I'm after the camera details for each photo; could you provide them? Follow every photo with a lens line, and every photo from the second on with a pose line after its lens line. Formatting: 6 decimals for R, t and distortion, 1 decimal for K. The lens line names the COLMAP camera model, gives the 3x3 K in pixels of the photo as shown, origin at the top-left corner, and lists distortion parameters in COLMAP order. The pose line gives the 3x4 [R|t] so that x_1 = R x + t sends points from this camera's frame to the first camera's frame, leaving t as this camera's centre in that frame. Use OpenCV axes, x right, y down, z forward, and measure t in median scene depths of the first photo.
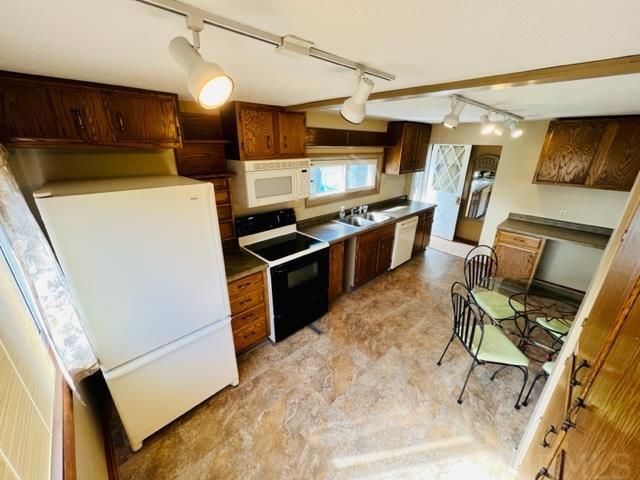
lens RADIAL K [[253.9, 0, 319.2], [0, 253.9, 235.8], [0, 0, 1]] dist [0.001653, -0.000036]
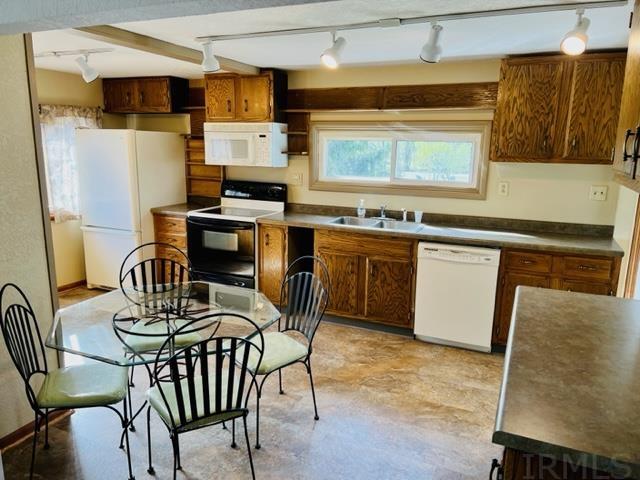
lens RADIAL K [[485.4, 0, 315.9], [0, 485.4, 241.3], [0, 0, 1]] dist [0.044613, -0.026531]
pose [[0.377827, 0.184502, -0.907307, 1.225262], [-0.322842, 0.944694, 0.057664, -0.046443], [0.867767, 0.271130, 0.416497, 0.405373]]
